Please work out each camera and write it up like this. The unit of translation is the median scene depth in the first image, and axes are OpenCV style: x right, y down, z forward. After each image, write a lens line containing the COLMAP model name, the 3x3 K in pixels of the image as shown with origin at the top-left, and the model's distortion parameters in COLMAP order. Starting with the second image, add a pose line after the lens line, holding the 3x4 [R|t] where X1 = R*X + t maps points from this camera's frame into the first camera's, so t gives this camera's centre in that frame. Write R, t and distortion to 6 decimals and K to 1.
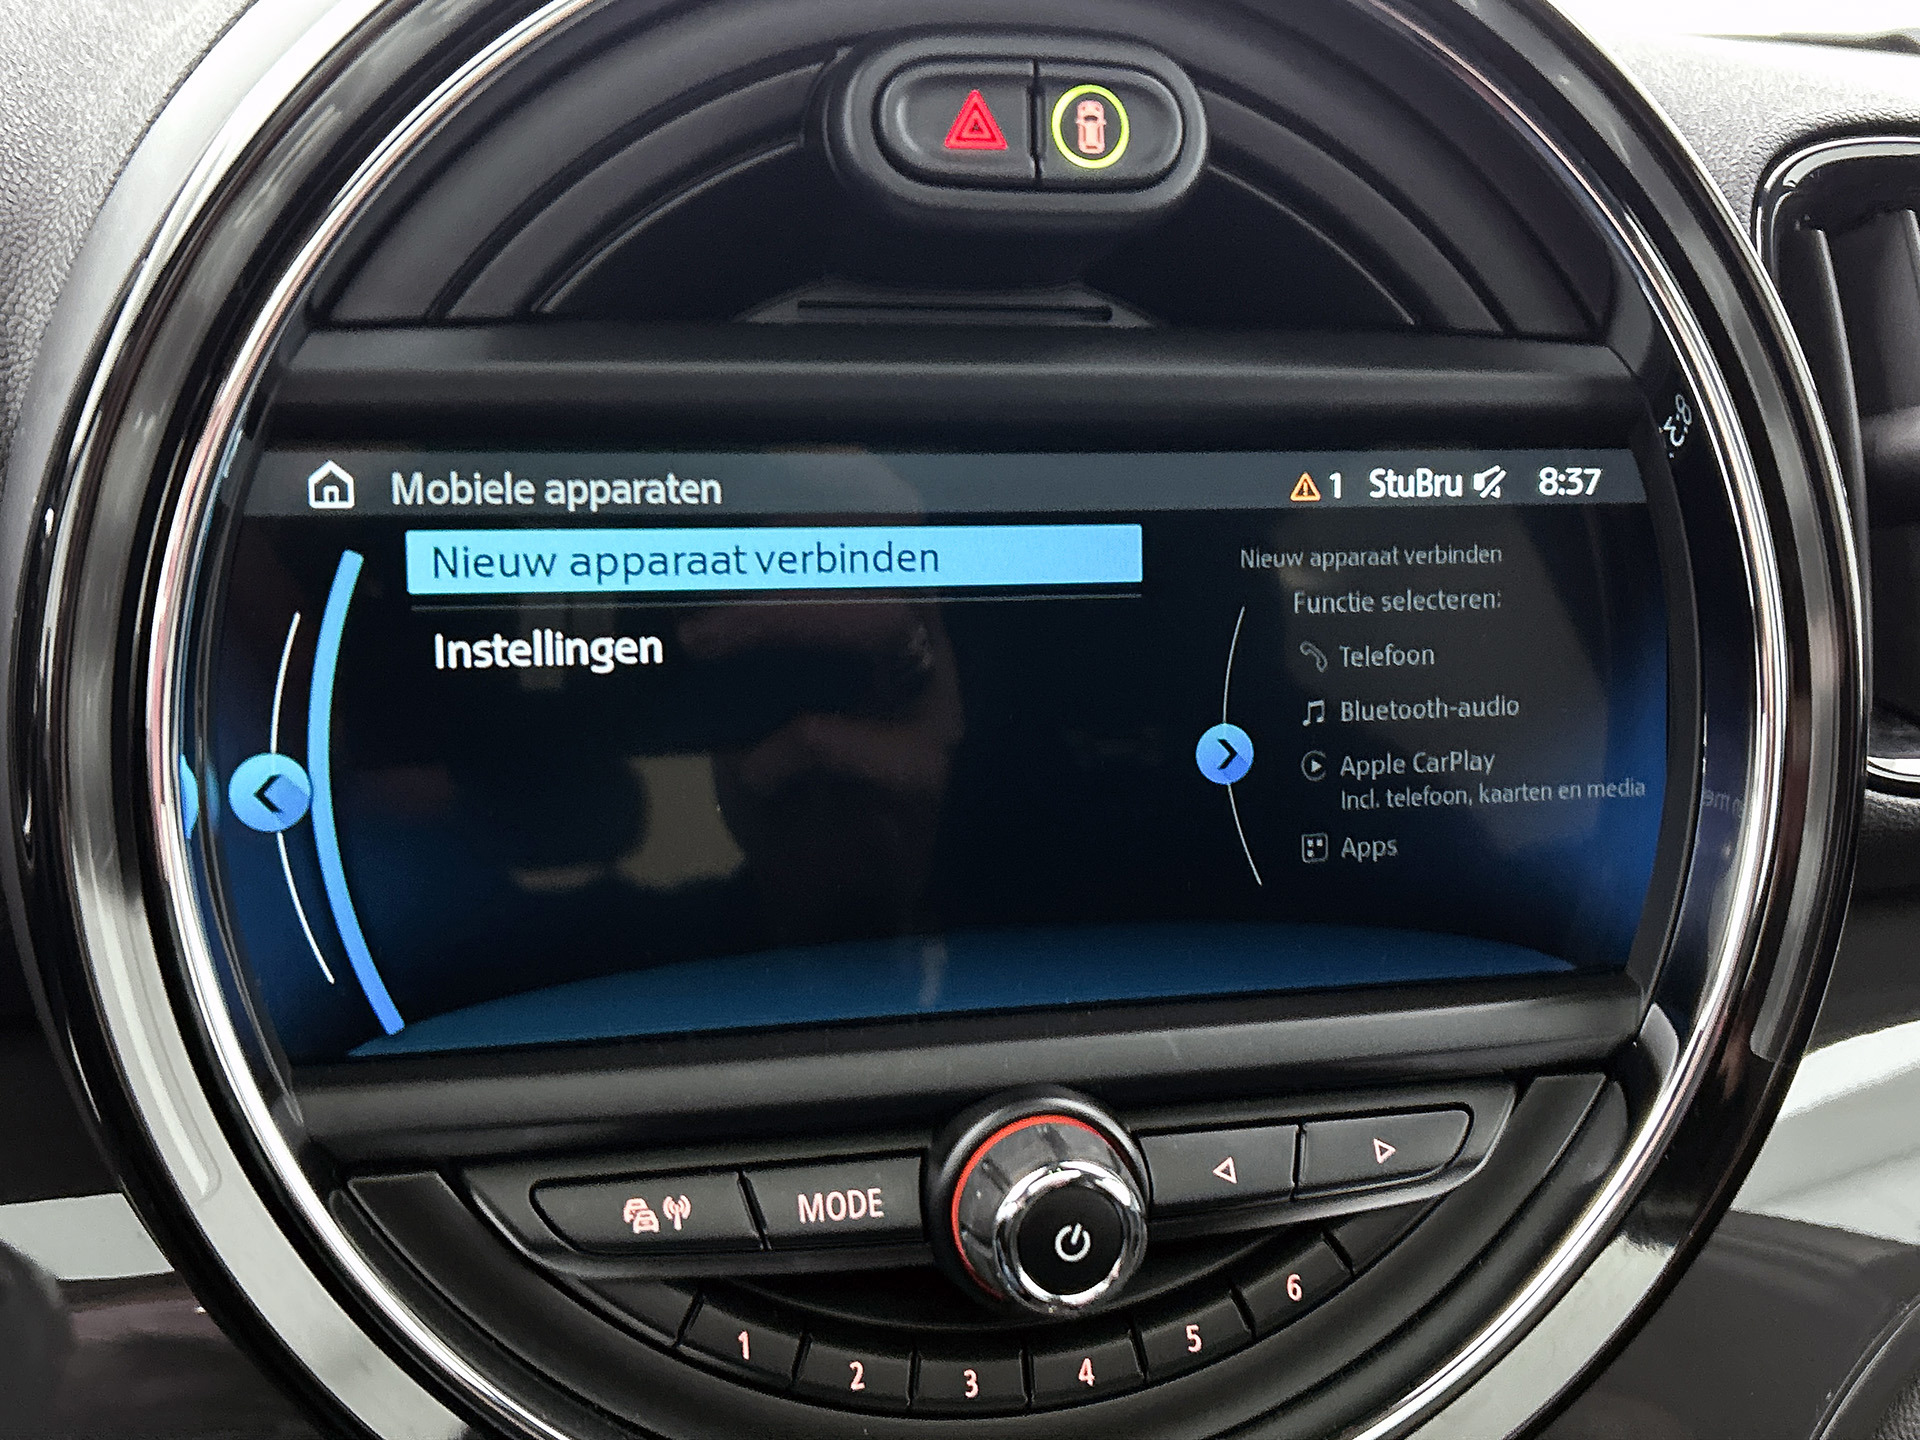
lens RADIAL K [[2030.4, 0, 963.9], [0, 2030.4, 696.5], [0, 0, 1]] dist [0.009885, 0.000000]
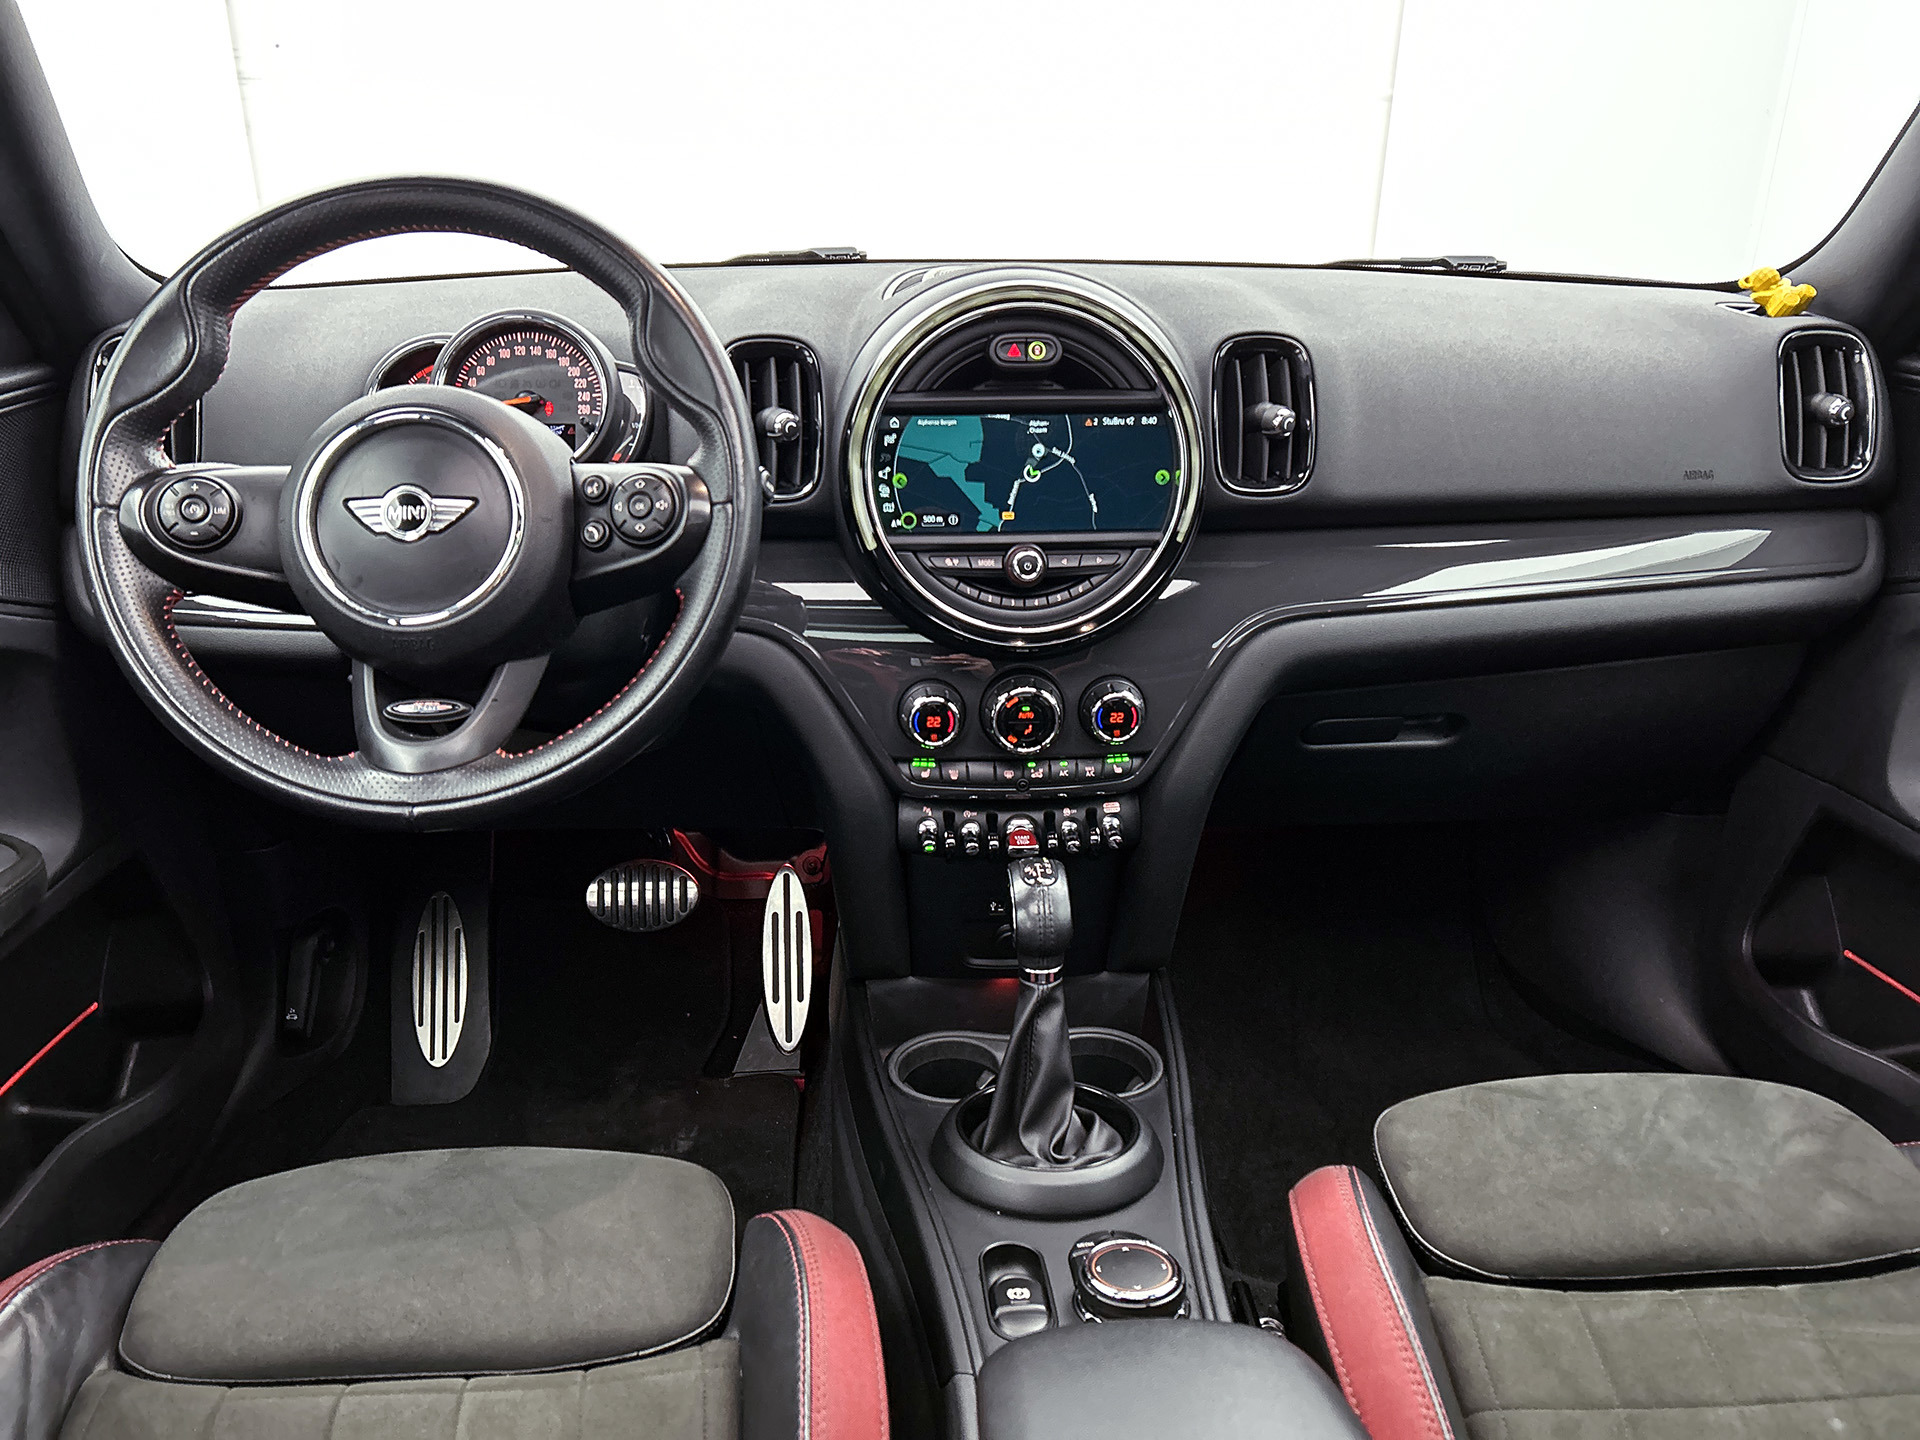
lens RADIAL K [[1430.5, 0, 933.9], [0, 1430.5, 787.8], [0, 0, 1]] dist [-0.005639, 0.010135]
pose [[0.977364, 0.039568, -0.207830, 0.577591], [-0.015390, 0.993049, 0.116689, 0.386197], [0.211003, -0.110849, 0.971180, -2.588849]]
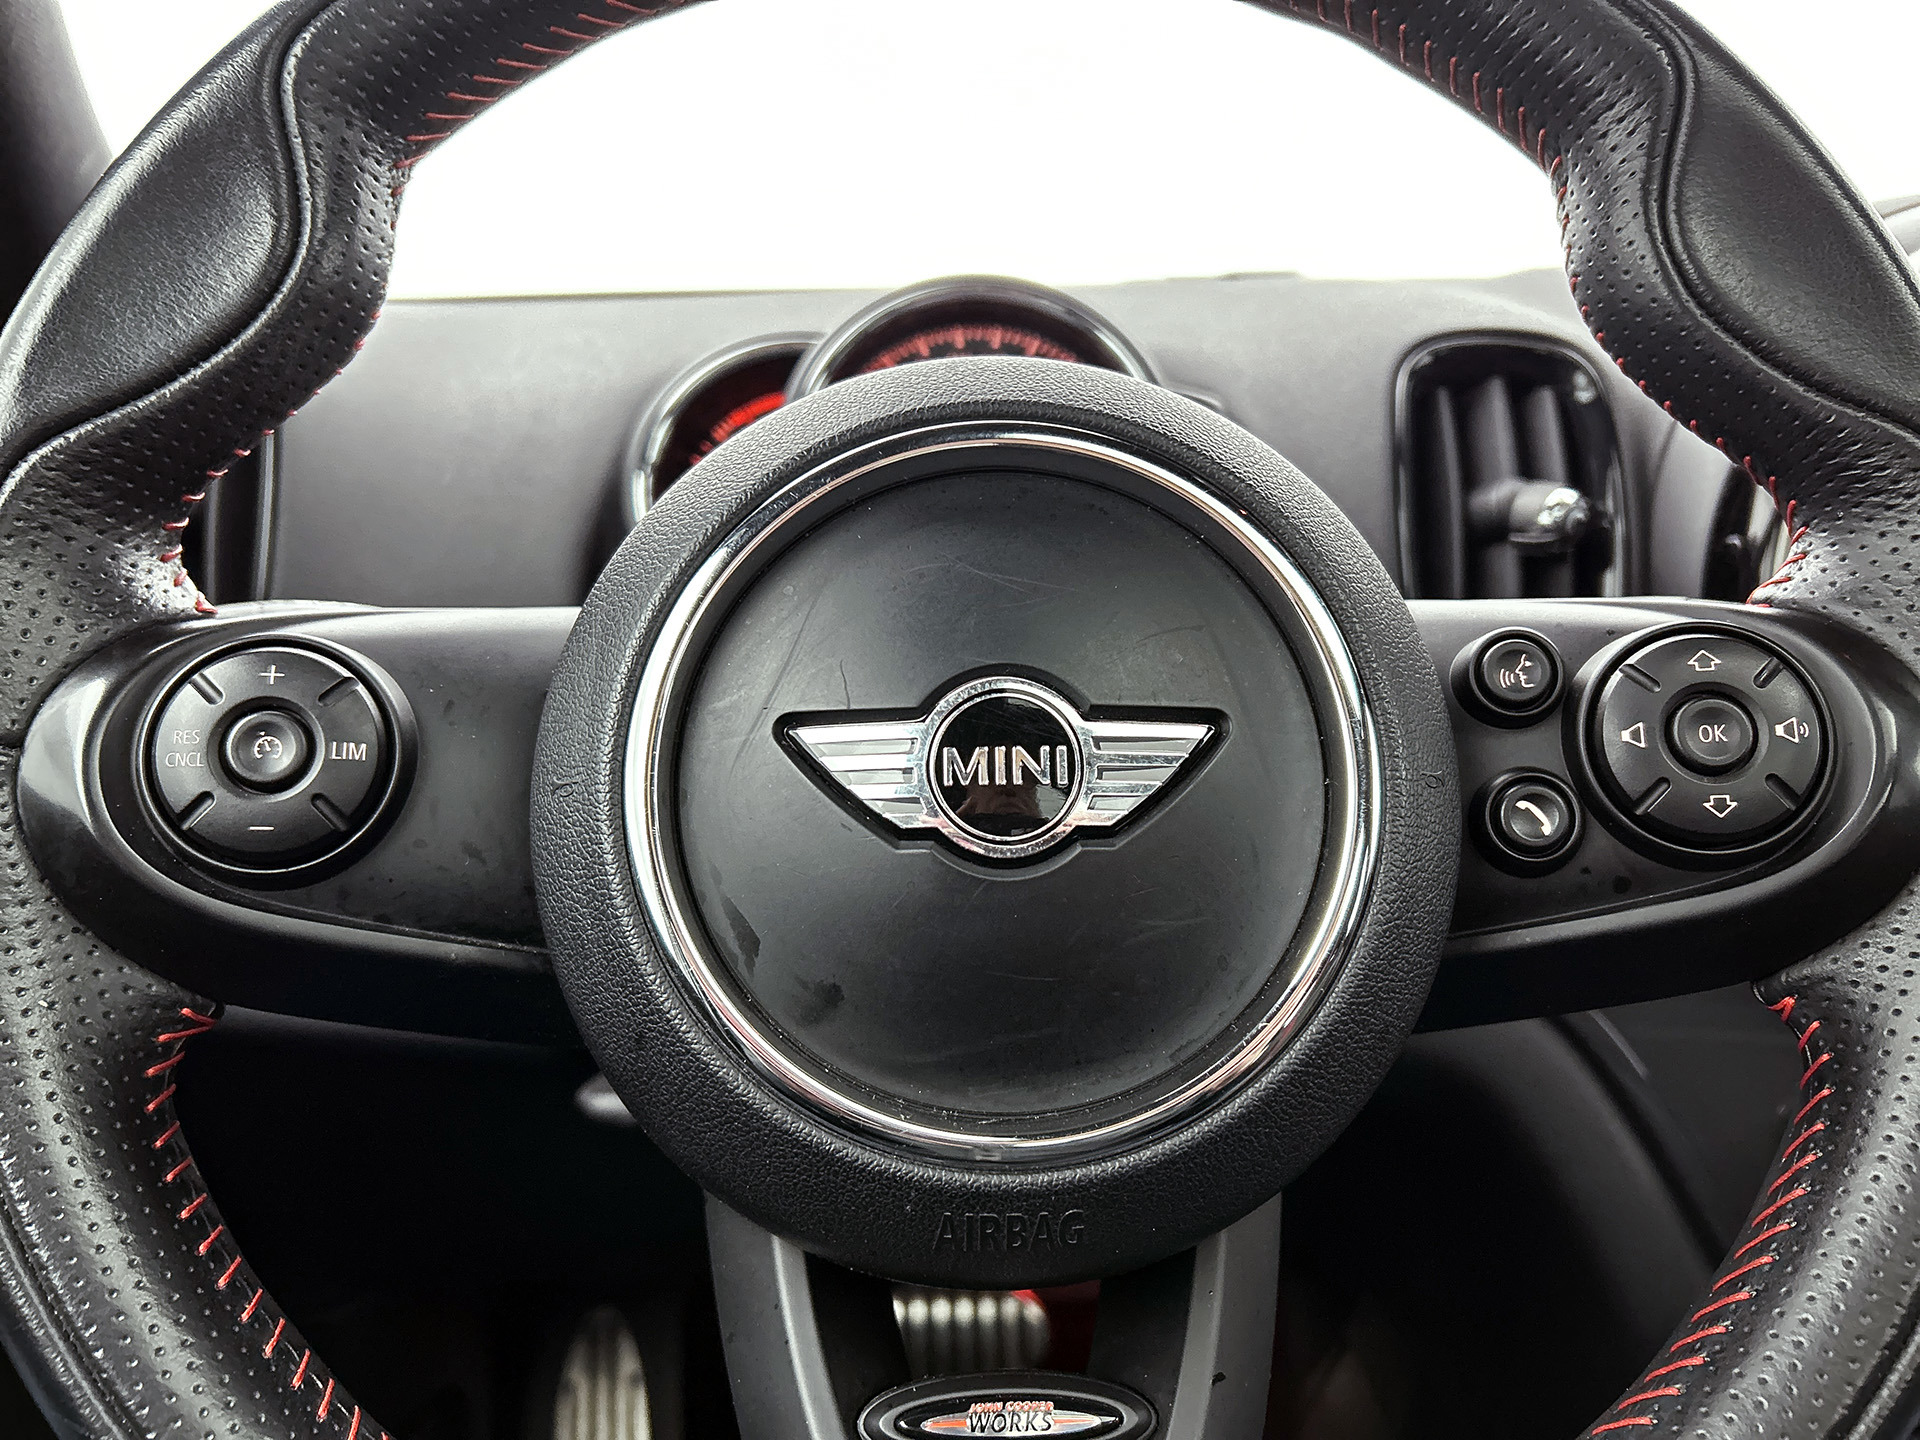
lens RADIAL K [[1430.5, 0, 928.0], [0, 1430.5, 754.7], [0, 0, 1]] dist [-0.005639, 0.010135]
pose [[0.973977, 0.014639, -0.226173, -0.895720], [-0.015548, 0.999877, -0.002237, 0.189901], [0.226112, 0.005695, 0.974085, -0.818894]]
